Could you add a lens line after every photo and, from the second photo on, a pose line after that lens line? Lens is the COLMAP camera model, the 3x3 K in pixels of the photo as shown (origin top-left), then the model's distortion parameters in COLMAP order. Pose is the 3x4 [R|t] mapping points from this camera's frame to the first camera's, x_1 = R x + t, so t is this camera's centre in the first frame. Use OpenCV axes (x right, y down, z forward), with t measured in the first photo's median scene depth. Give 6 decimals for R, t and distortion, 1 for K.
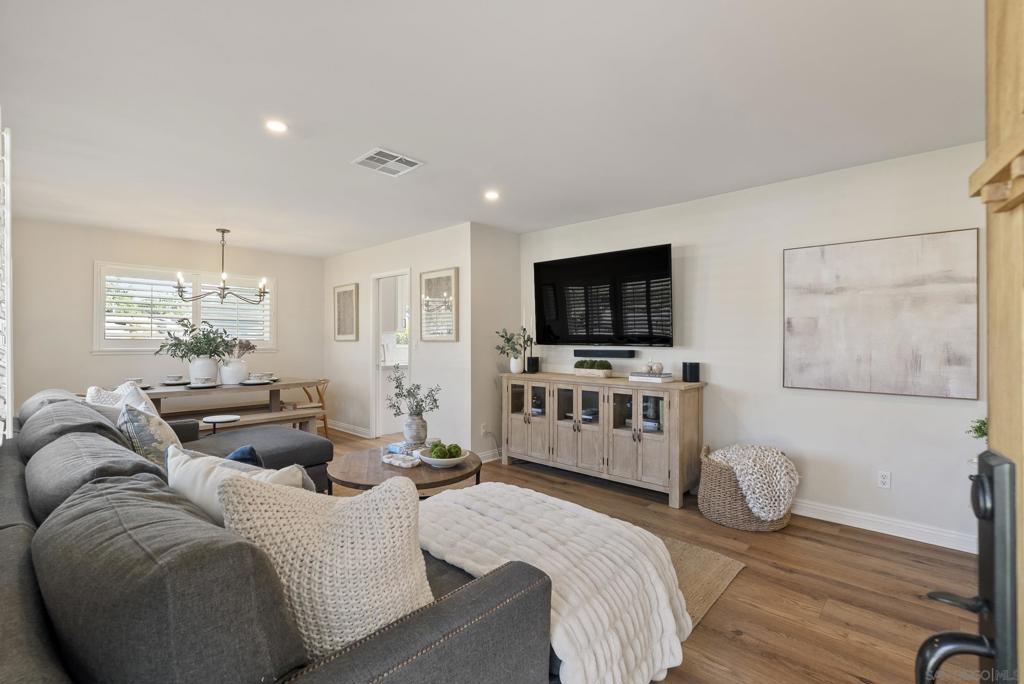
lens RADIAL K [[468.3, 0, 510.4], [0, 468.3, 340.1], [0, 0, 1]] dist [-0.003668, 0.001401]
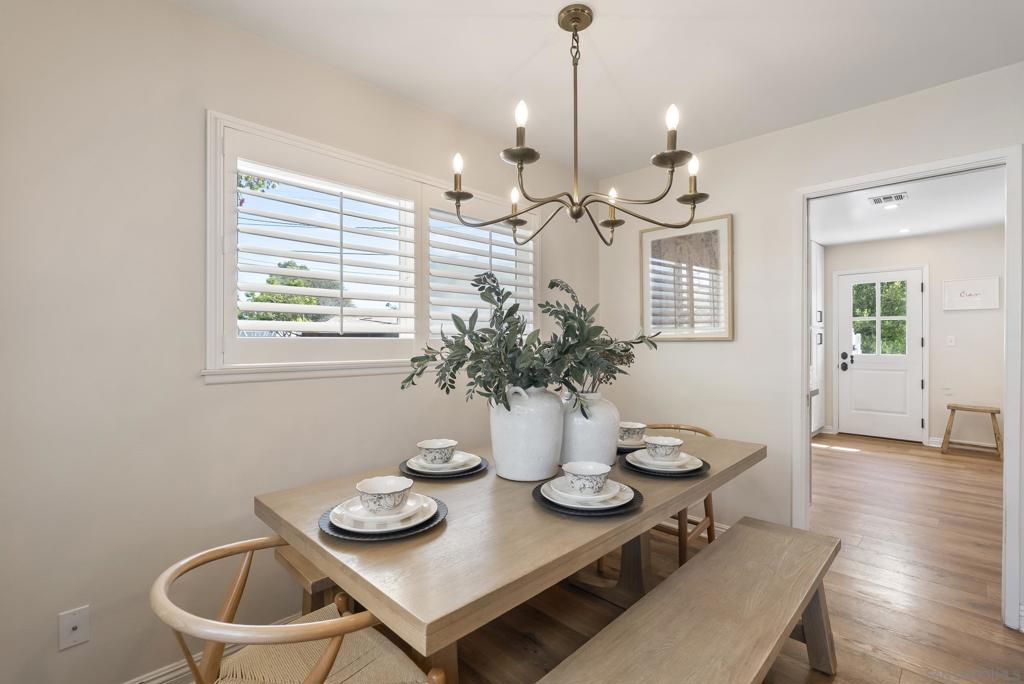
lens RADIAL K [[468.3, 0, 513.0], [0, 468.3, 336.7], [0, 0, 1]] dist [-0.003668, 0.001401]
pose [[0.999255, -0.002949, -0.038472, -0.574825], [0.003080, 0.999990, 0.003334, -0.003336], [0.038461, -0.003450, 0.999254, 0.581620]]
